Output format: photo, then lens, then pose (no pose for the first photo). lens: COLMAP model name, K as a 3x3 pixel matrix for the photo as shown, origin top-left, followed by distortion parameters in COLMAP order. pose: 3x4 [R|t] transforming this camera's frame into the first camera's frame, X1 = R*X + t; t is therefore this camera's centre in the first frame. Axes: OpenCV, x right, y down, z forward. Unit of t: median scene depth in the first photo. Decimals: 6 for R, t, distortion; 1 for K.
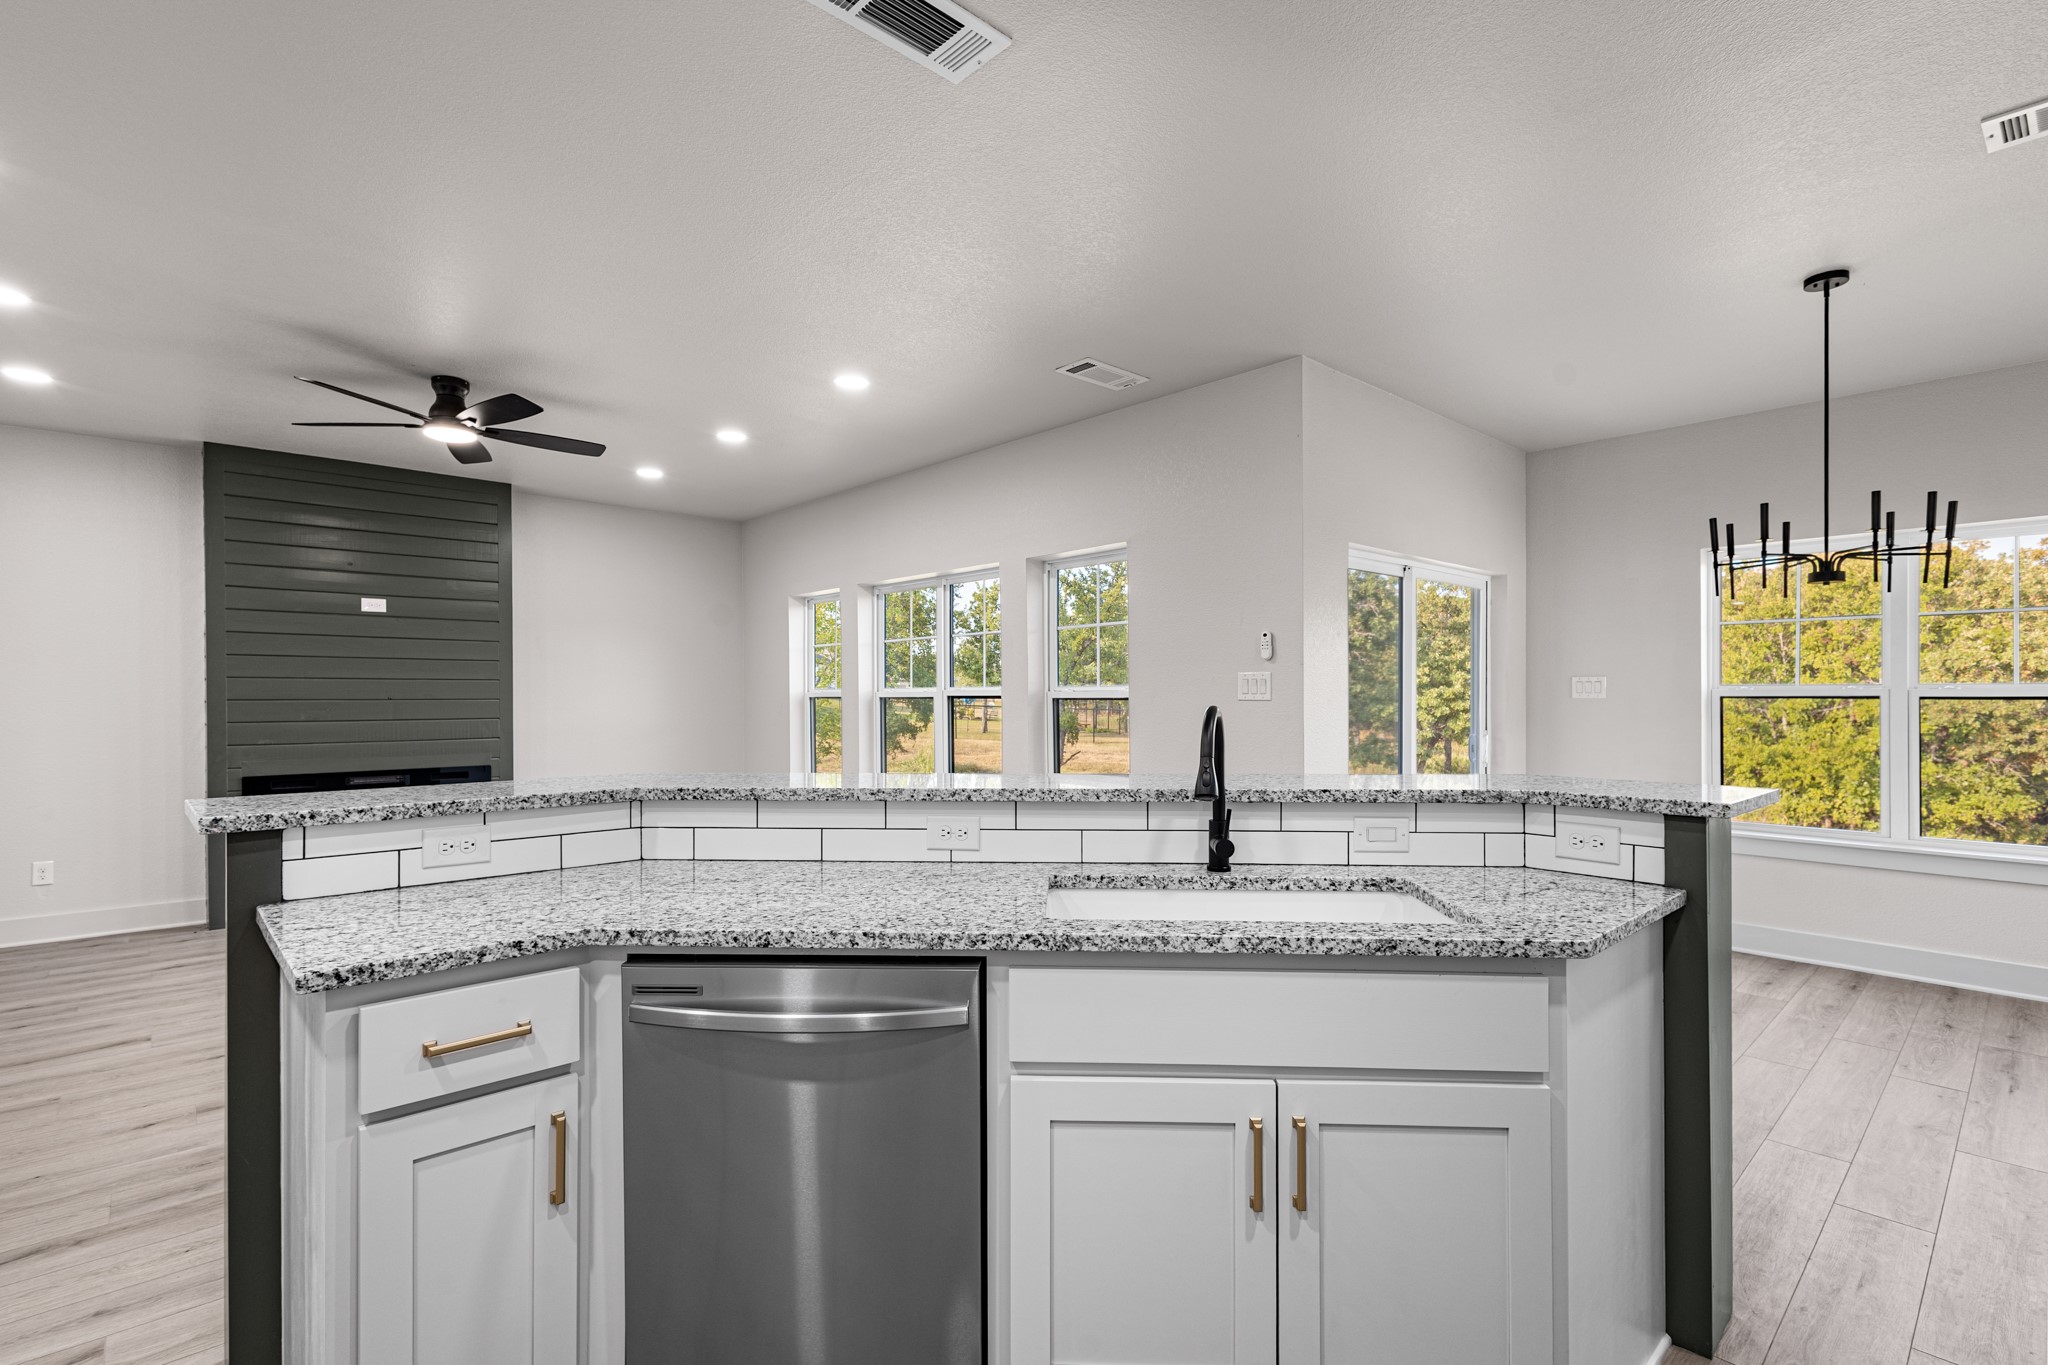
lens RADIAL K [[942.3, 0, 1022.1], [0, 942.3, 695.7], [0, 0, 1]] dist [0.001584, -0.000129]
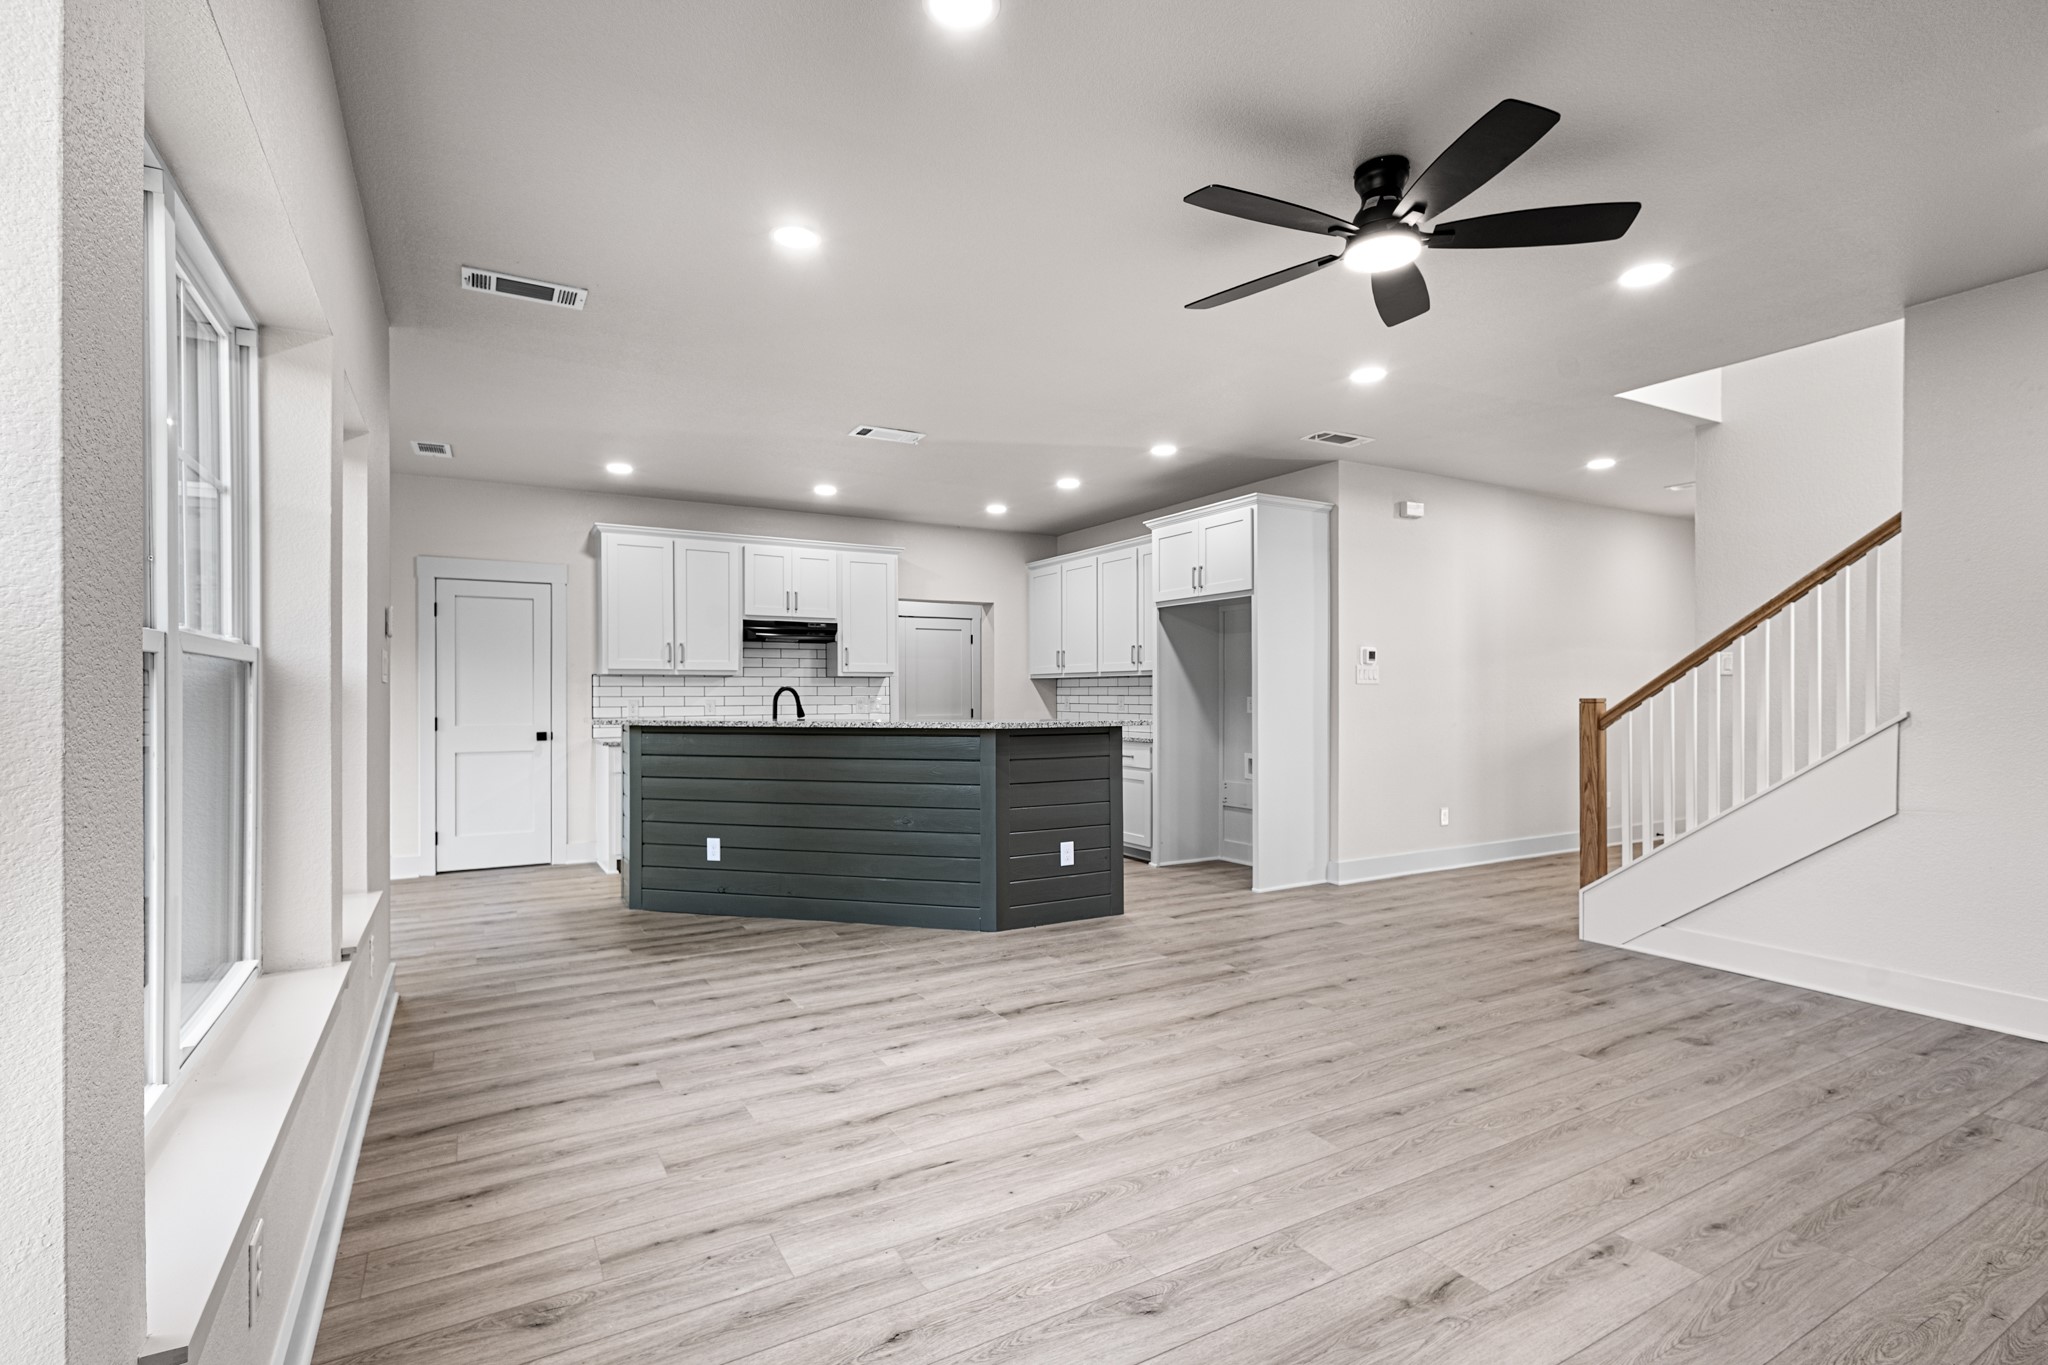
lens RADIAL K [[942.3, 0, 1022.1], [0, 942.3, 695.7], [0, 0, 1]] dist [0.001584, -0.000129]
pose [[-0.976481, 0.002439, 0.215590, -0.392764], [0.002994, 0.999993, 0.002251, 0.013087], [-0.215583, 0.002844, -0.976481, 1.298468]]
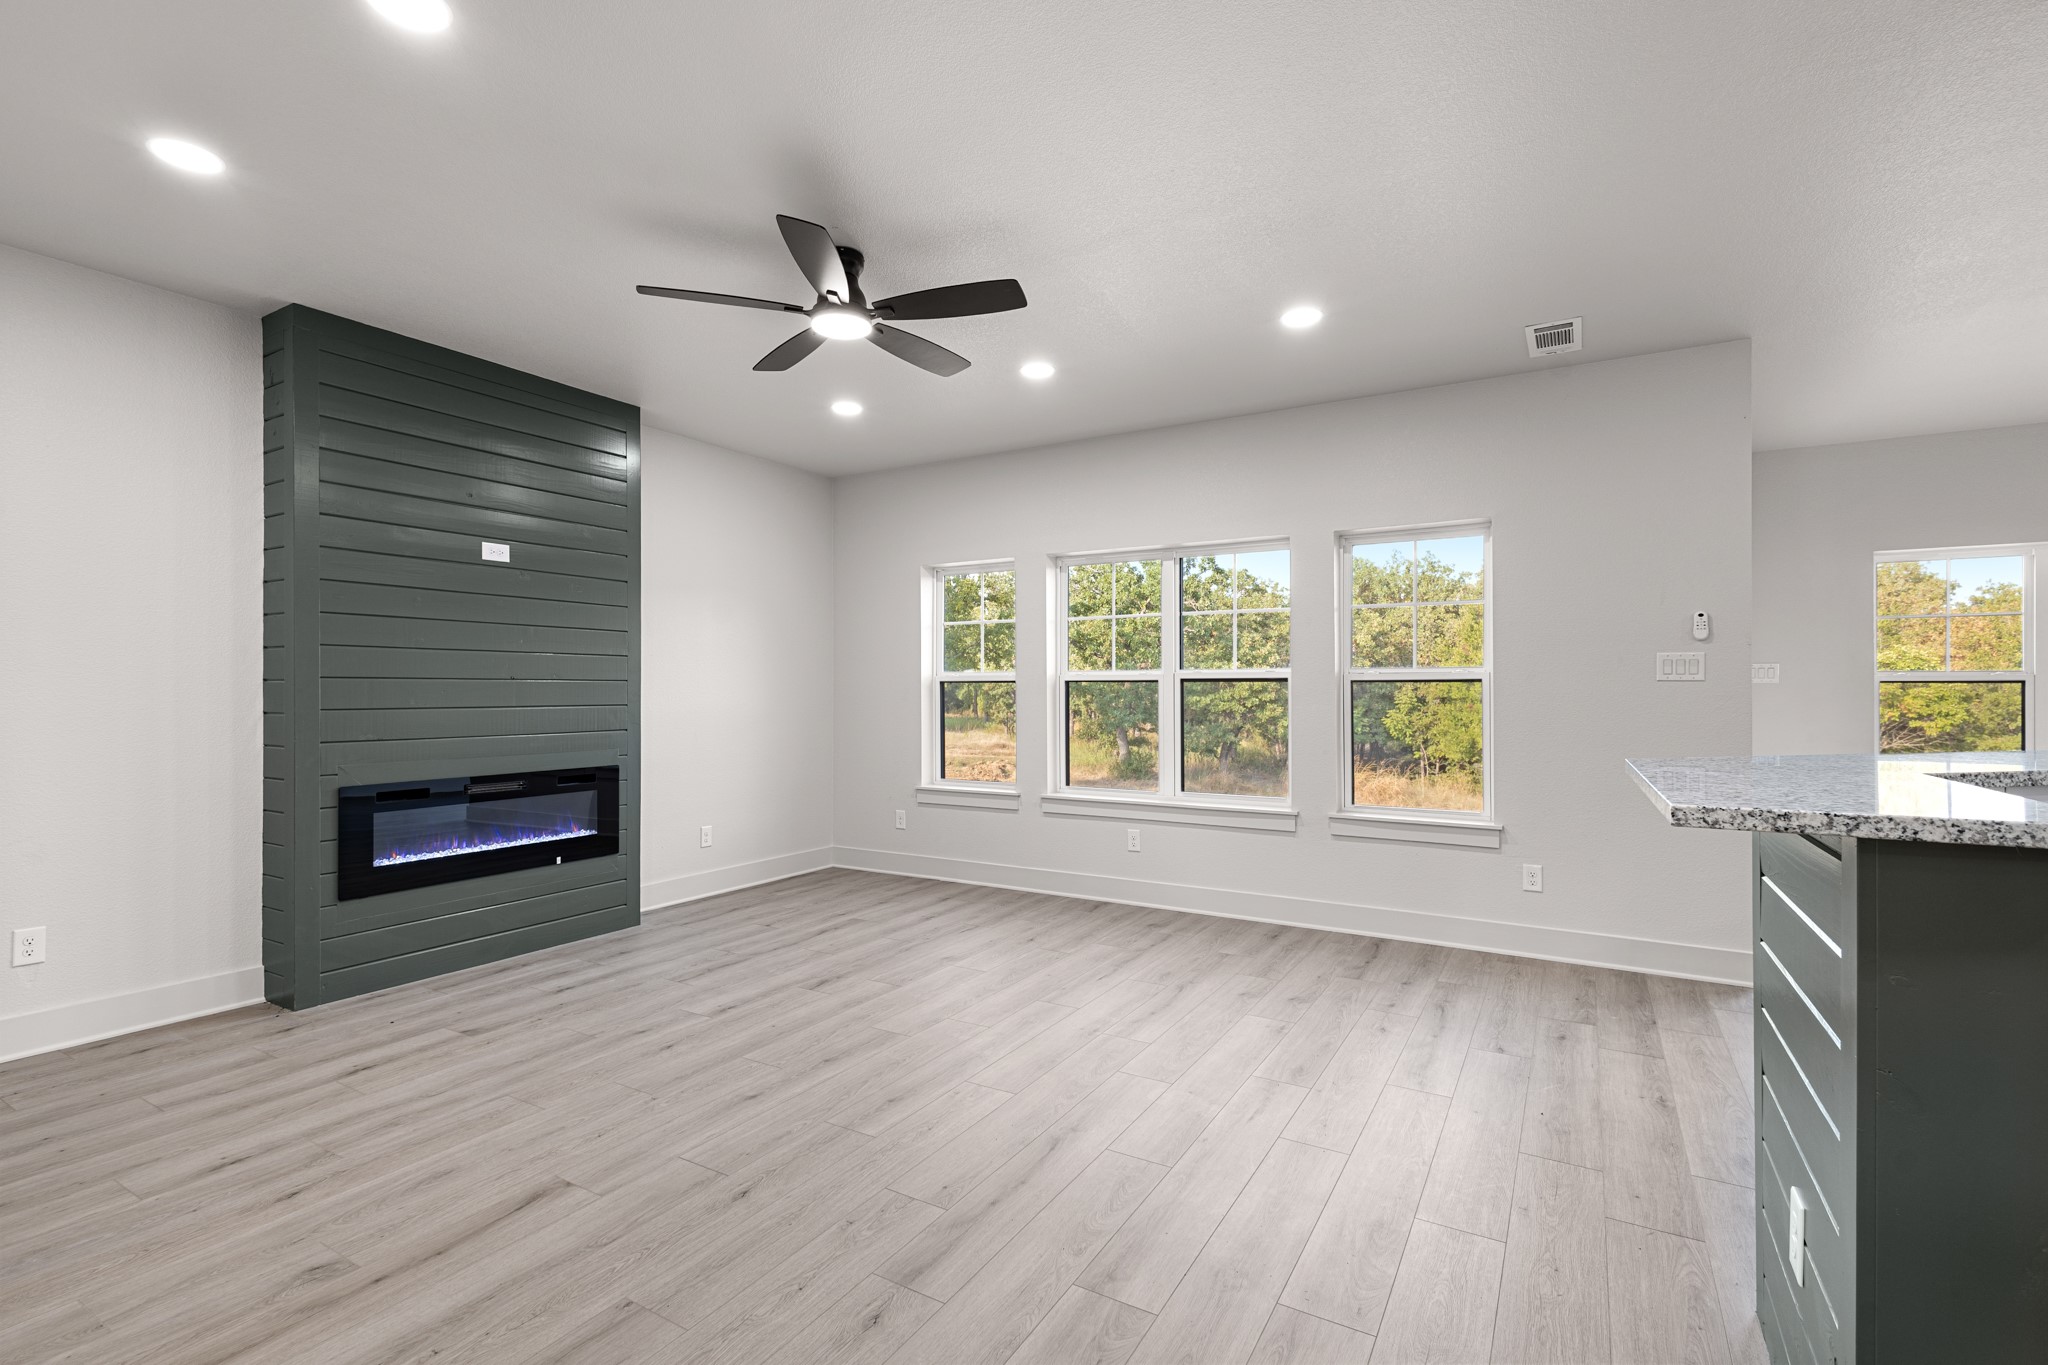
lens RADIAL K [[936.6, 0, 1018.1], [0, 936.6, 681.5], [0, 0, 1]] dist [-0.000669, -0.000226]
pose [[0.957762, 0.004851, 0.287520, -0.532715], [-0.002481, 0.999960, -0.008606, 0.012049], [-0.287550, 0.007529, 0.957736, 0.184900]]
